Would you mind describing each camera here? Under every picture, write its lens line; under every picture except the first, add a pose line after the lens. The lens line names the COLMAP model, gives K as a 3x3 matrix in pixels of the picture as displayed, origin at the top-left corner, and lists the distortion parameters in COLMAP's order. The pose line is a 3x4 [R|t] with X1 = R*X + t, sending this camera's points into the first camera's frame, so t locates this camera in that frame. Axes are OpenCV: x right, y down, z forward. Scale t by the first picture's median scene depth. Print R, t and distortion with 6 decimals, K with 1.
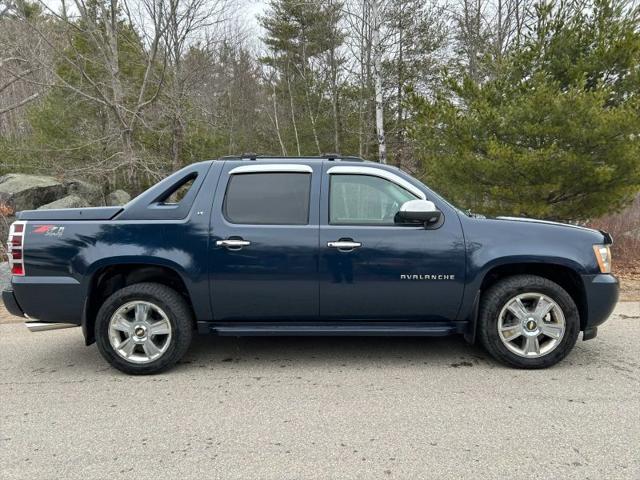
lens RADIAL K [[497.9, 0, 322.2], [0, 497.9, 242.8], [0, 0, 1]] dist [0.043039, -0.037707]
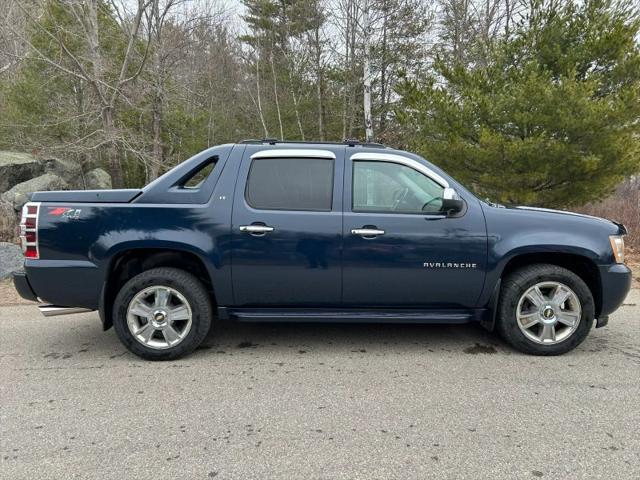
lens RADIAL K [[497.9, 0, 317.8], [0, 497.9, 241.4], [0, 0, 1]] dist [0.043039, -0.037707]
pose [[0.998542, 0.013224, 0.052328, -0.104625], [-0.014914, 0.999375, 0.032040, -0.007402], [-0.051871, -0.032774, 0.998116, 0.005733]]
